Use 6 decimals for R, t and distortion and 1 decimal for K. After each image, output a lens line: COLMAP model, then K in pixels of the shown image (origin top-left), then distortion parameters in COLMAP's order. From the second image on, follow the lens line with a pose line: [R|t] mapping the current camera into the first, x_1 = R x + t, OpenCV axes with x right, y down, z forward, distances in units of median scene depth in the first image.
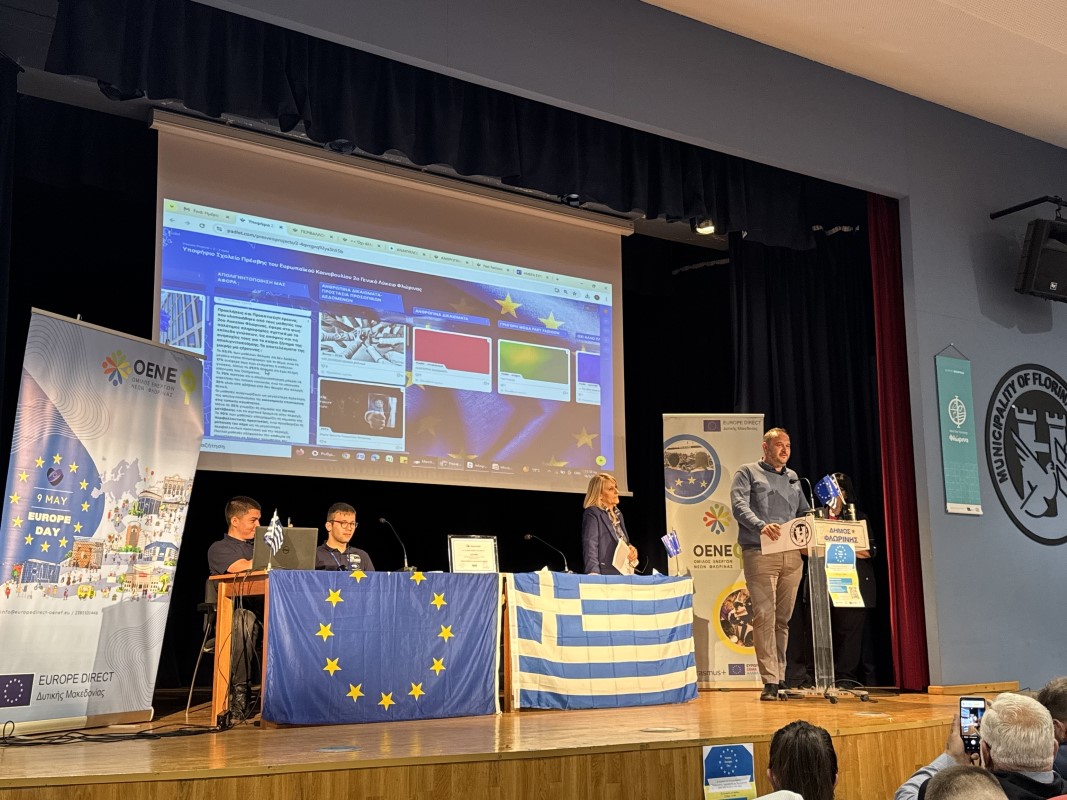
lens RADIAL K [[1195.9, 0, 536.4], [0, 1195.9, 402.8], [0, 0, 1]] dist [0.234185, -0.607571]
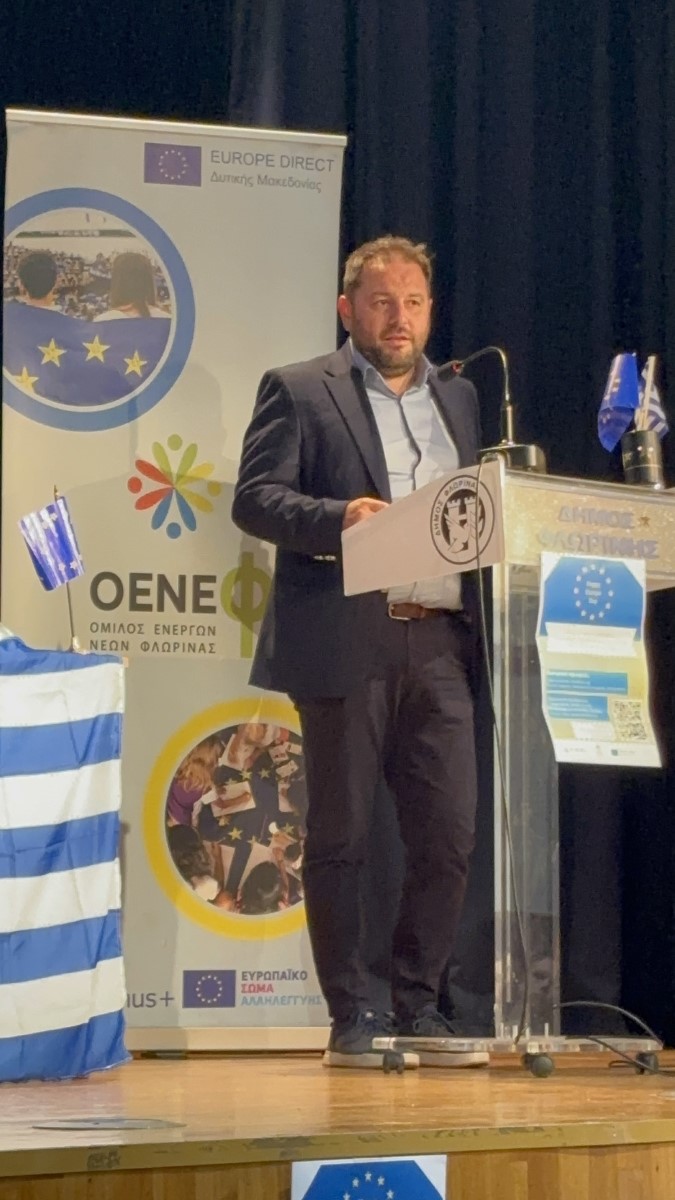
lens RADIAL K [[3924.0, 0, 337.5], [0, 3924.0, 600.0], [0, 0, 1]] dist [0.275525, 0.532004]
pose [[0.965380, 0.036330, 0.258303, -0.071643], [-0.058886, 0.995043, 0.080131, 0.057881], [-0.254112, -0.092568, 0.962735, 0.091717]]
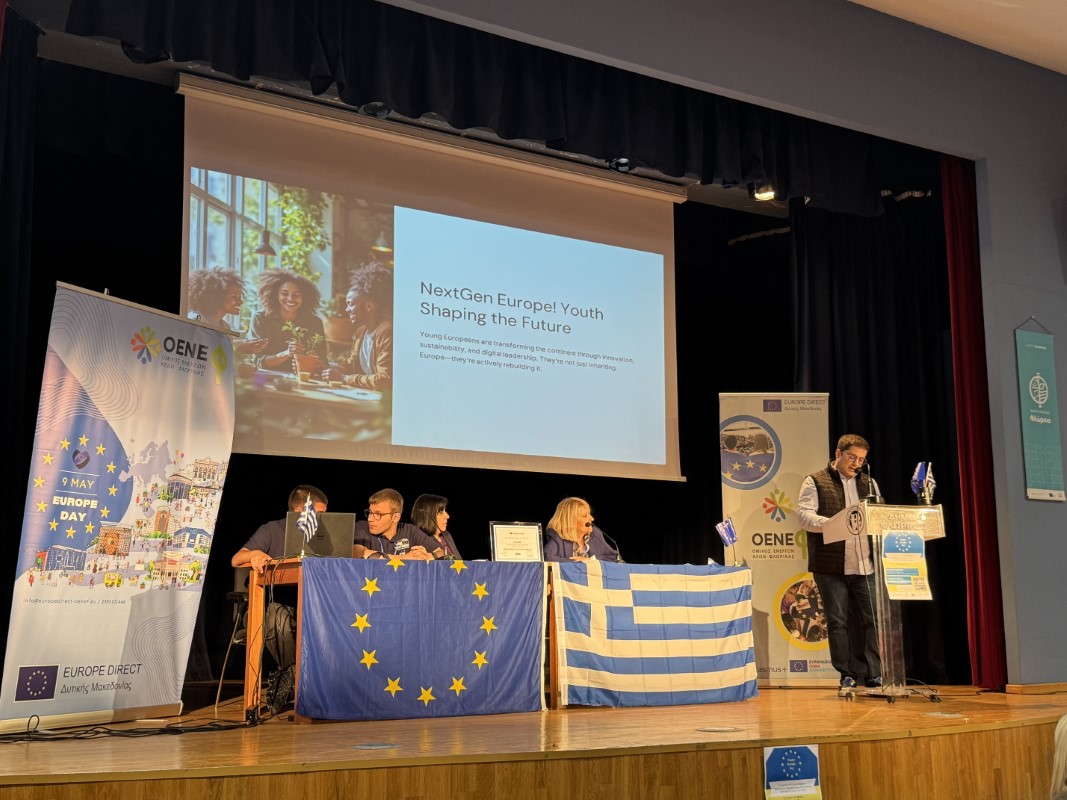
lens RADIAL K [[1261.4, 0, 531.3], [0, 1261.4, 394.6], [0, 0, 1]] dist [0.195949, -0.464841]
pose [[0.999169, -0.002645, -0.040664, -0.000497], [0.002971, 0.999964, 0.007946, 0.002574], [0.040641, -0.008060, 0.999141, 0.009772]]
